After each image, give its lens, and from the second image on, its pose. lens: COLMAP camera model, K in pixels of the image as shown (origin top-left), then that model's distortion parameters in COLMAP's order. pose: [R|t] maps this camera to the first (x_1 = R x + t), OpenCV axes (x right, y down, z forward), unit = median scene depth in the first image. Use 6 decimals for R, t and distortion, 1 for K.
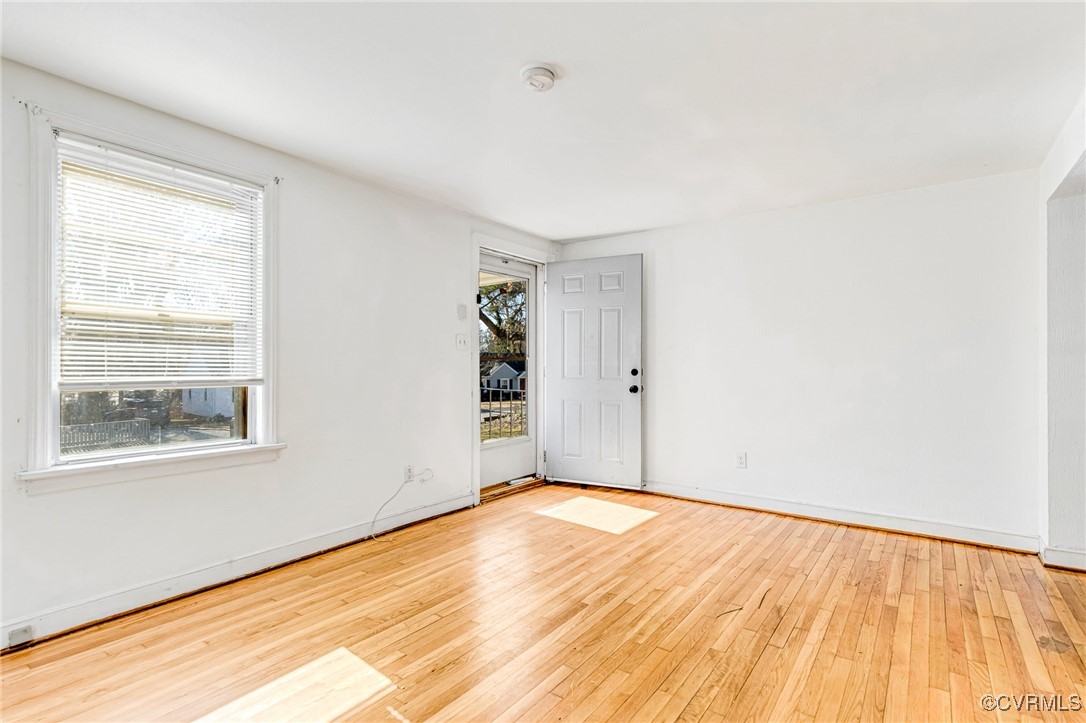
lens RADIAL K [[524.8, 0, 541.1], [0, 524.8, 361.8], [0, 0, 1]] dist [0.009418, -0.004426]
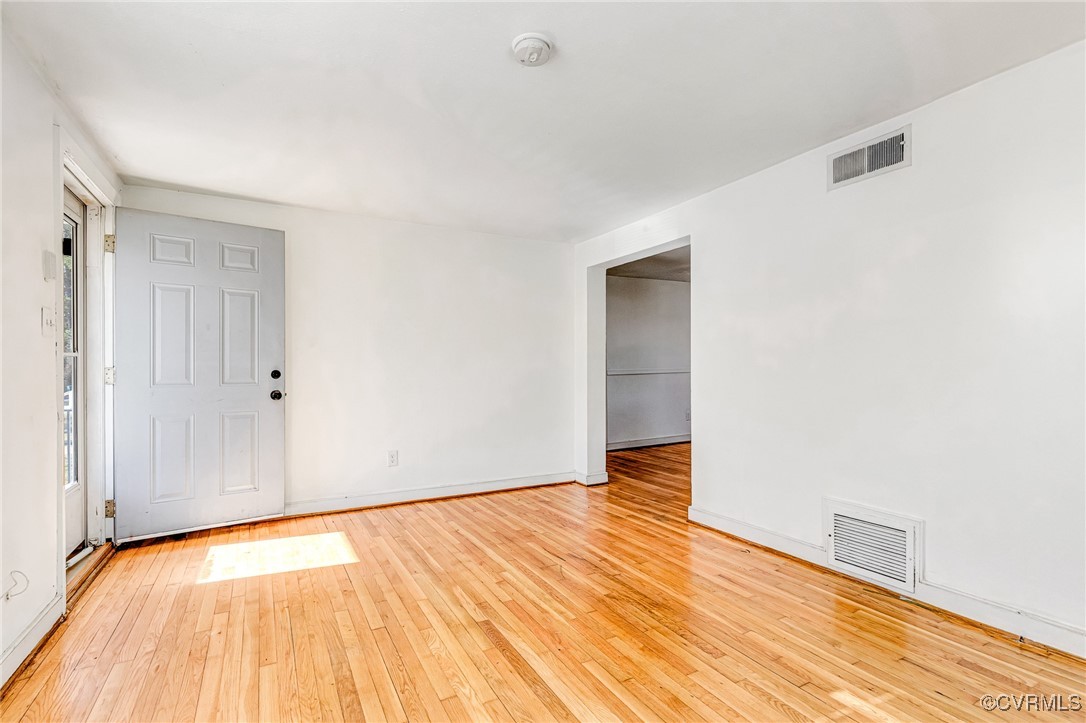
lens RADIAL K [[524.8, 0, 543.4], [0, 524.8, 365.3], [0, 0, 1]] dist [0.009418, -0.004426]
pose [[0.426230, 0.000014, 0.904615, -0.561610], [-0.002859, 0.999995, 0.001331, 0.005187], [-0.904610, -0.003154, 0.426228, 0.402511]]
